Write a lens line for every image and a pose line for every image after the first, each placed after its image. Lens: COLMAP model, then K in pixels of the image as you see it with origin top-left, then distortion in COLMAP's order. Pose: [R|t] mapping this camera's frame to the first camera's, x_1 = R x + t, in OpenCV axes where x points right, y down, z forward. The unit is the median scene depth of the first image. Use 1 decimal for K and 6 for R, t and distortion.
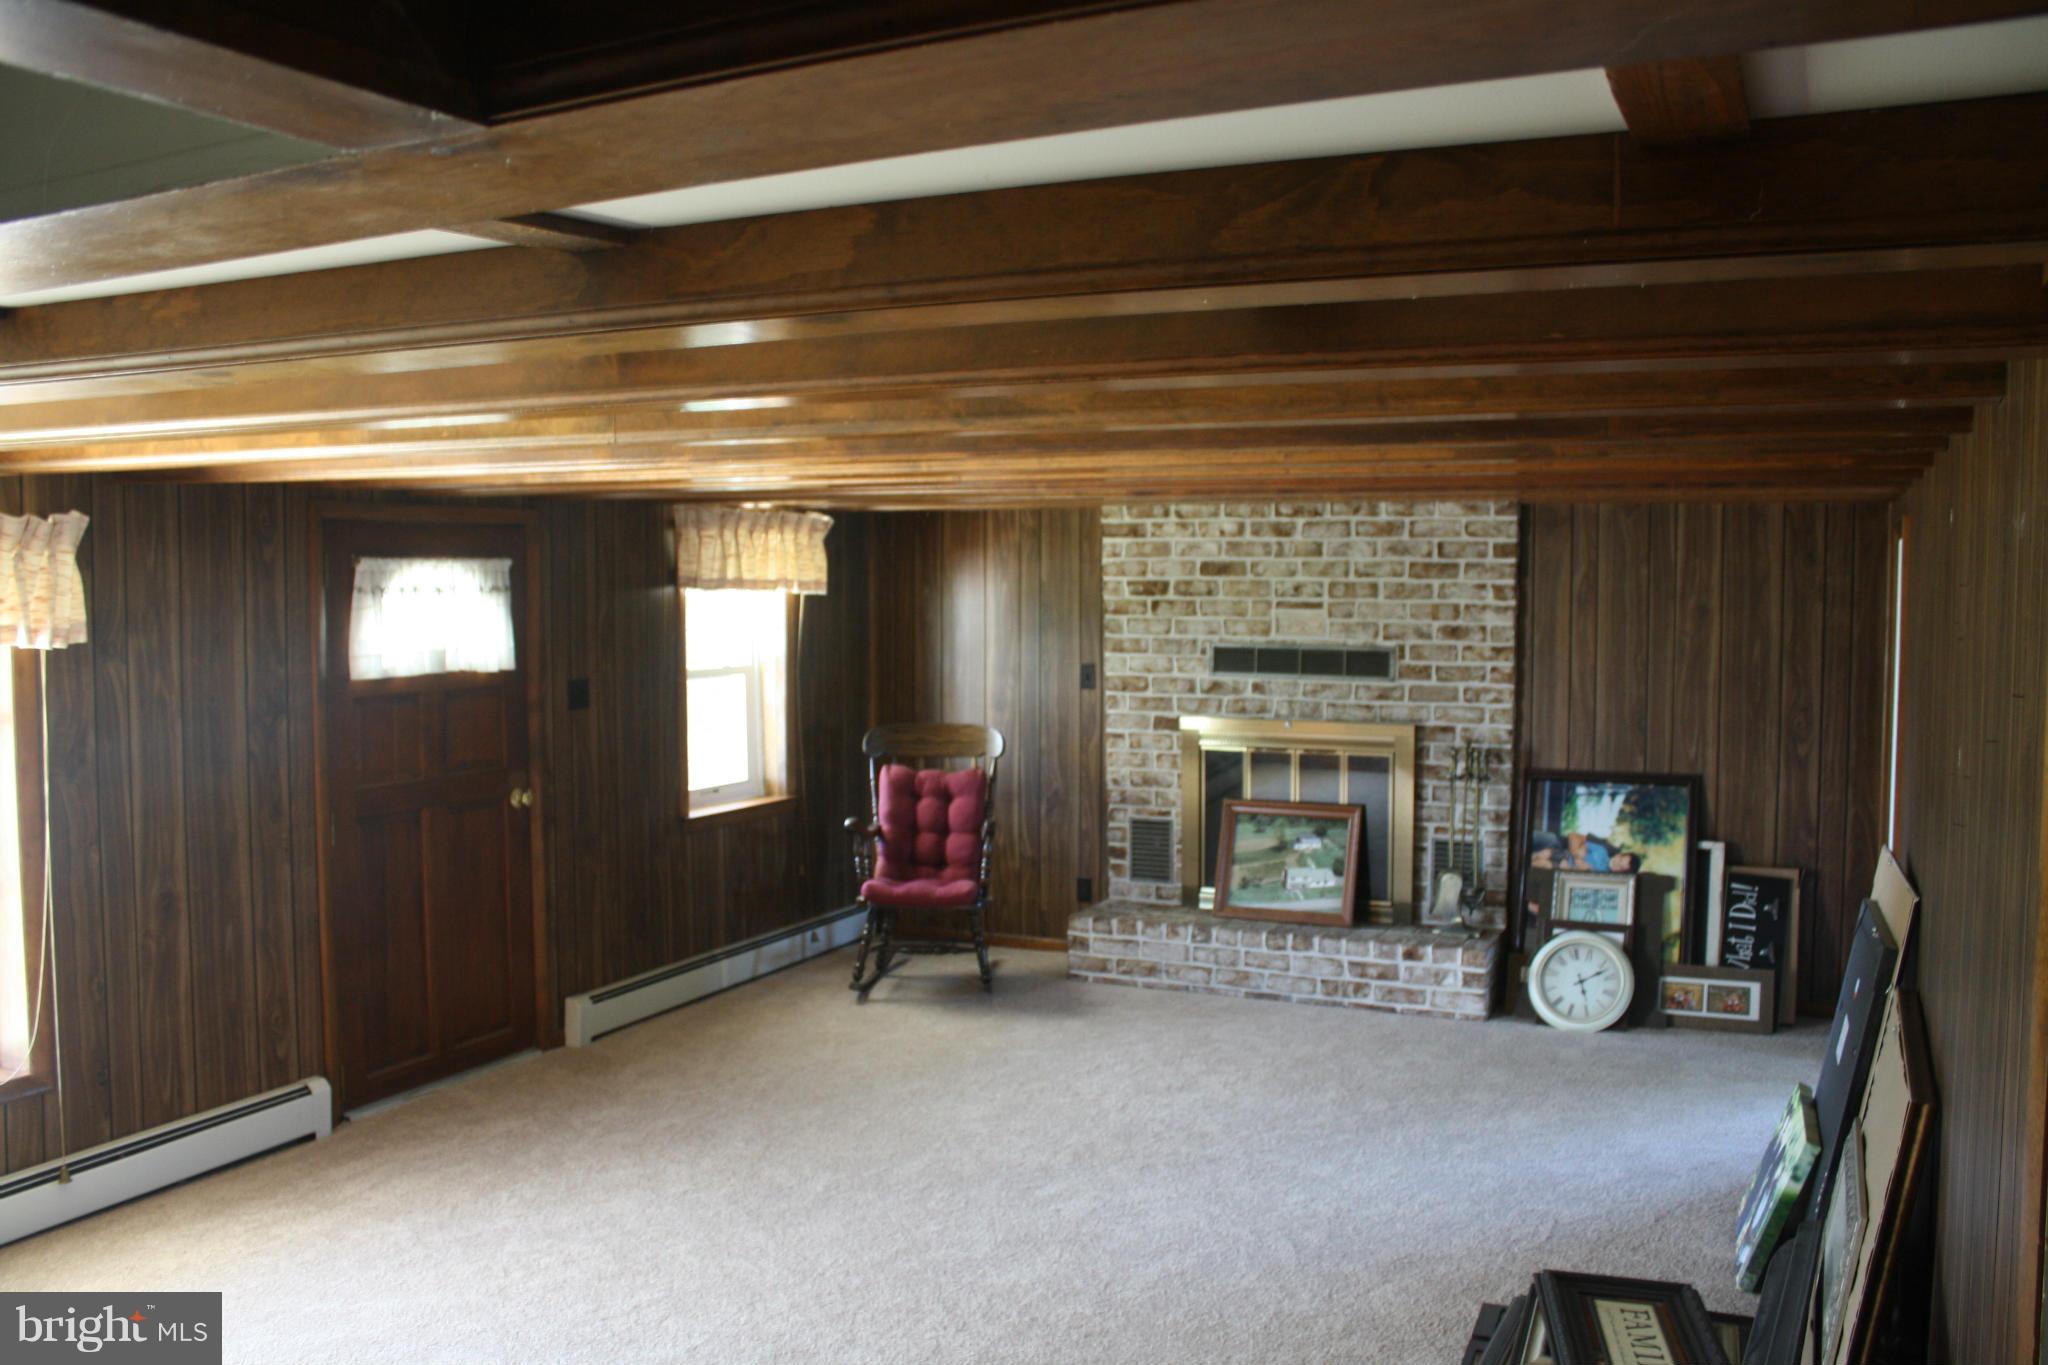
lens RADIAL K [[1726.5, 0, 1010.8], [0, 1726.5, 676.2], [0, 0, 1]] dist [-0.138681, 0.065877]
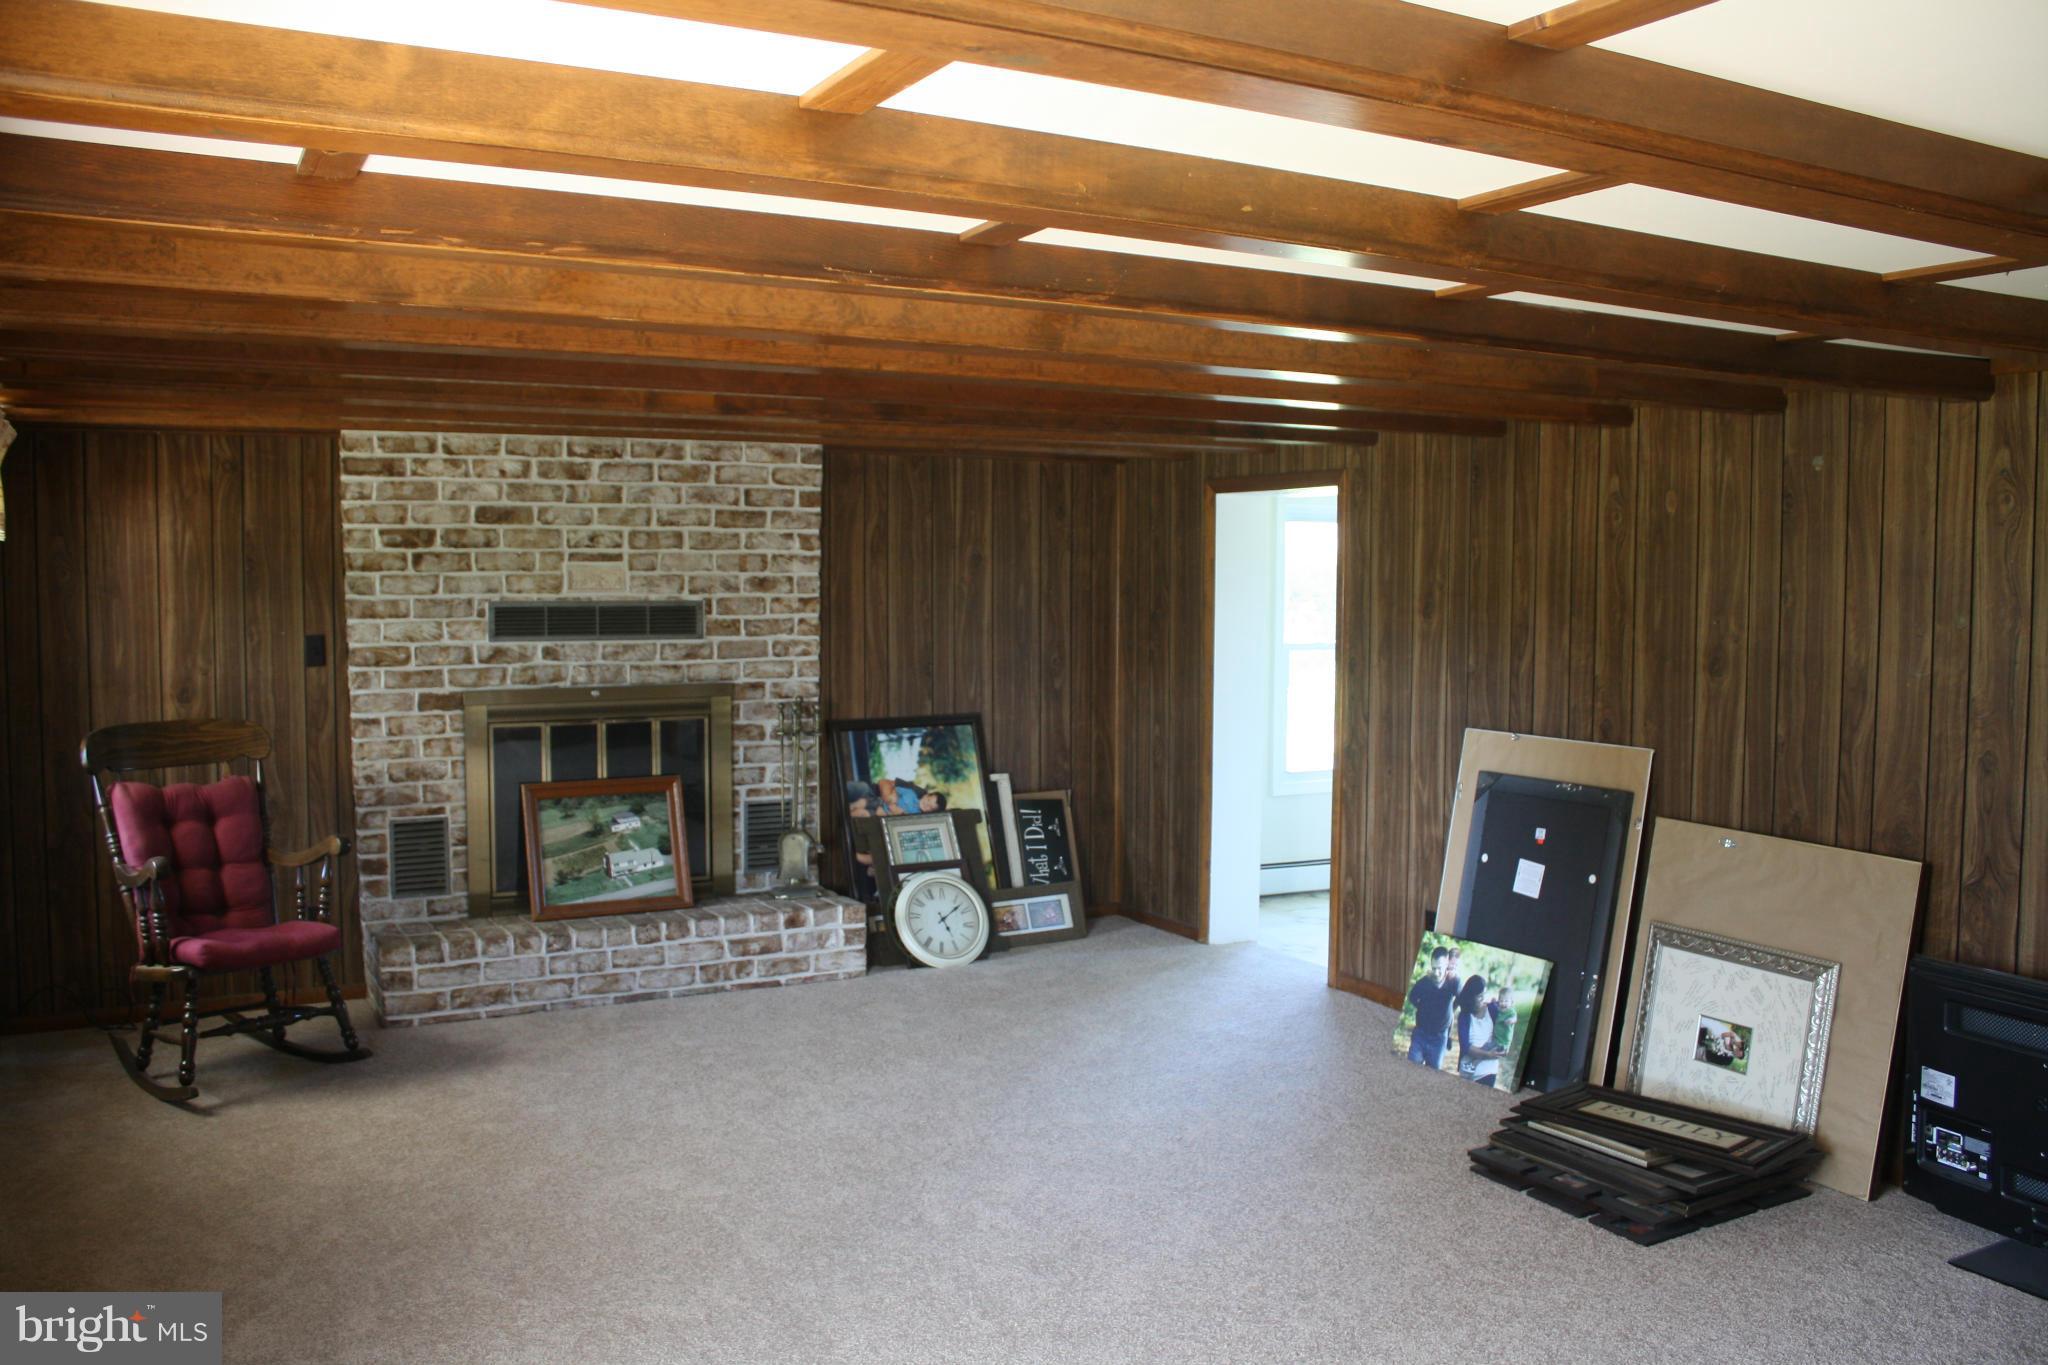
lens RADIAL K [[1726.5, 0, 1014.2], [0, 1726.5, 667.9], [0, 0, 1]] dist [-0.138681, 0.065877]
pose [[0.588257, -0.043616, 0.807497, -0.436150], [0.047875, 0.998671, 0.019065, 0.009581], [-0.807256, 0.027444, 0.589563, 0.318330]]
